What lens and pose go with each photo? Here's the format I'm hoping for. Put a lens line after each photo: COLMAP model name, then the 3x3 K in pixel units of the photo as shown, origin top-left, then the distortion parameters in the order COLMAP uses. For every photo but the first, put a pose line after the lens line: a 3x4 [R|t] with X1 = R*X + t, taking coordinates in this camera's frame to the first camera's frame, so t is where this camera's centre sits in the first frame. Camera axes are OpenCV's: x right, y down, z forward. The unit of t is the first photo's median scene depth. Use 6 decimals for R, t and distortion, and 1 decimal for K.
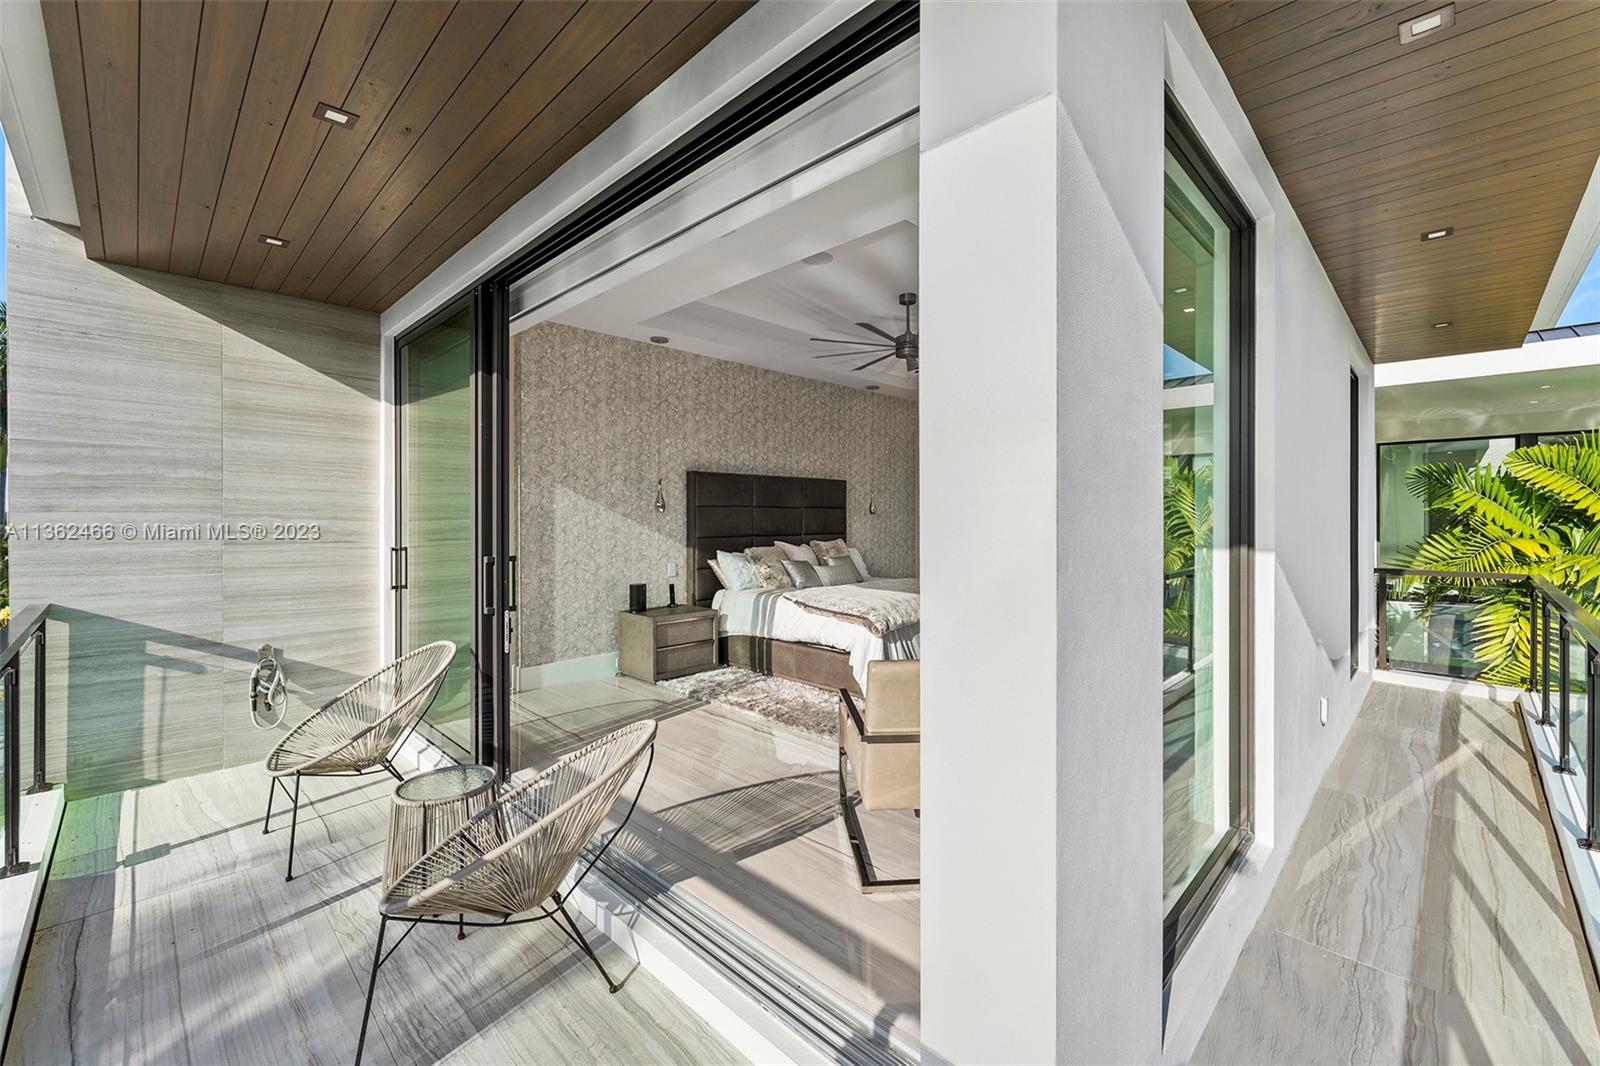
lens RADIAL K [[653.8, 0, 800.0], [0, 653.8, 524.0], [0, 0, 1]] dist [0.001887, -0.000025]
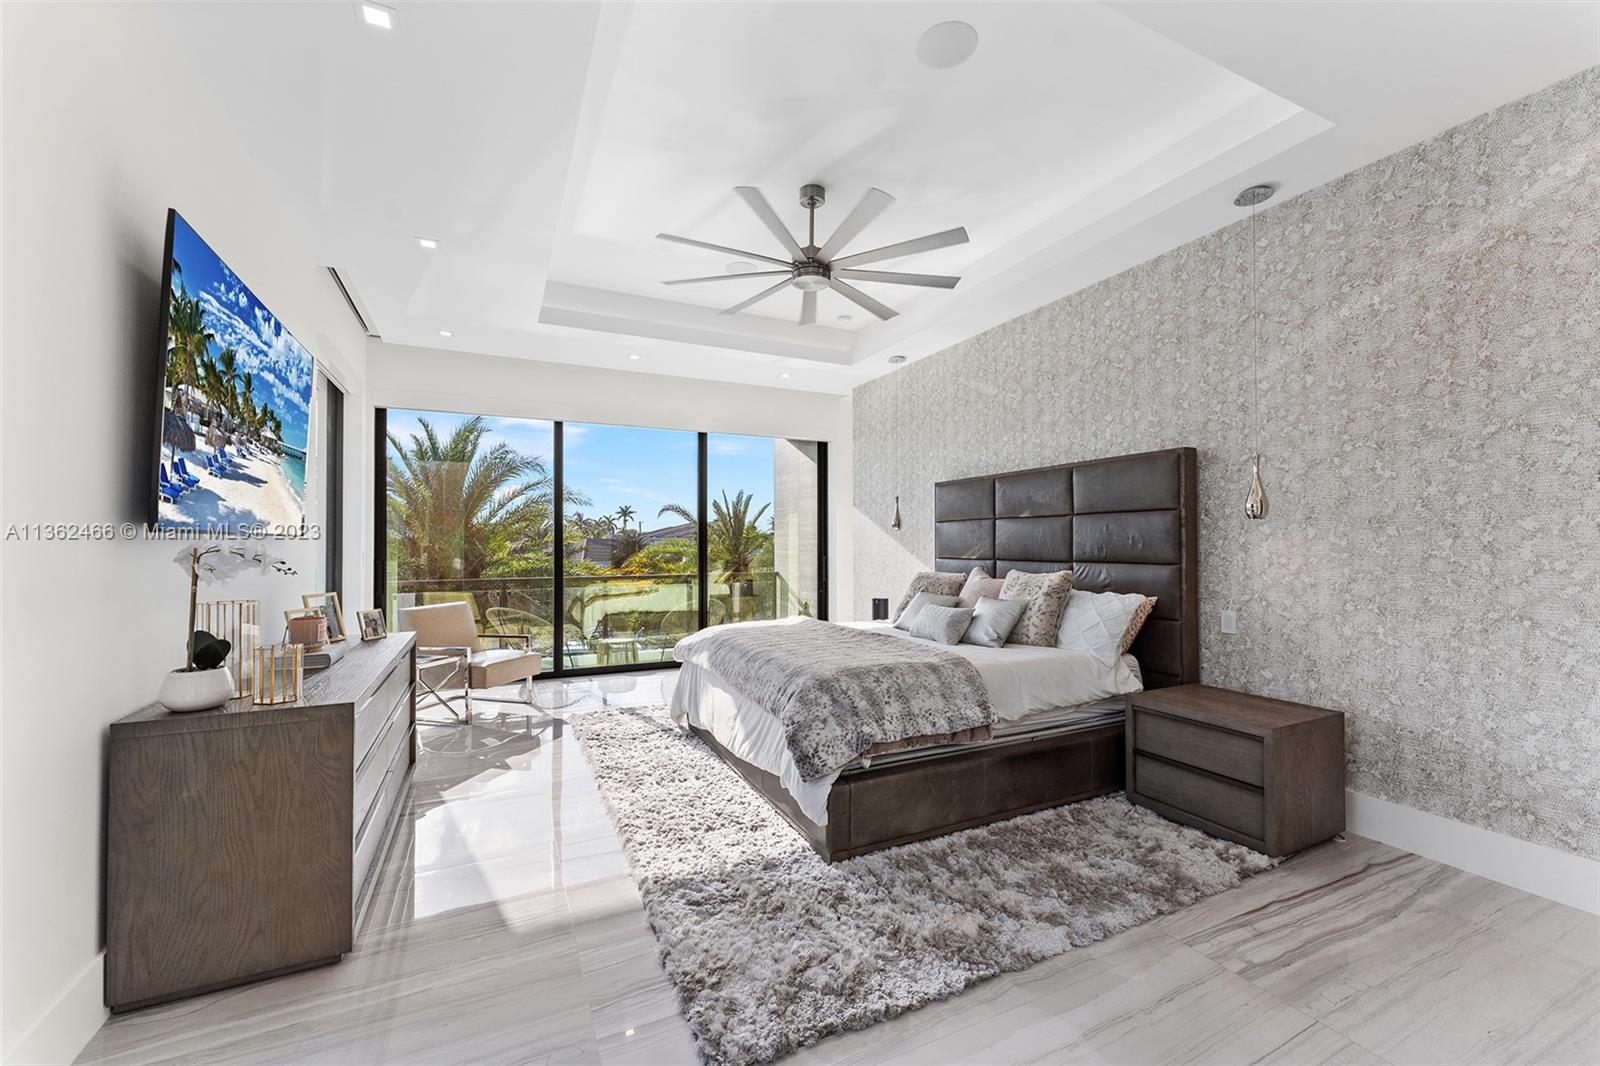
lens RADIAL K [[653.8, 0, 801.9], [0, 653.8, 535.1], [0, 0, 1]] dist [0.001887, -0.000025]
pose [[-0.335133, -0.015665, -0.942041, 0.672603], [-0.008789, 0.999870, -0.013500, 0.002165], [0.942130, 0.003755, -0.335227, 1.042999]]
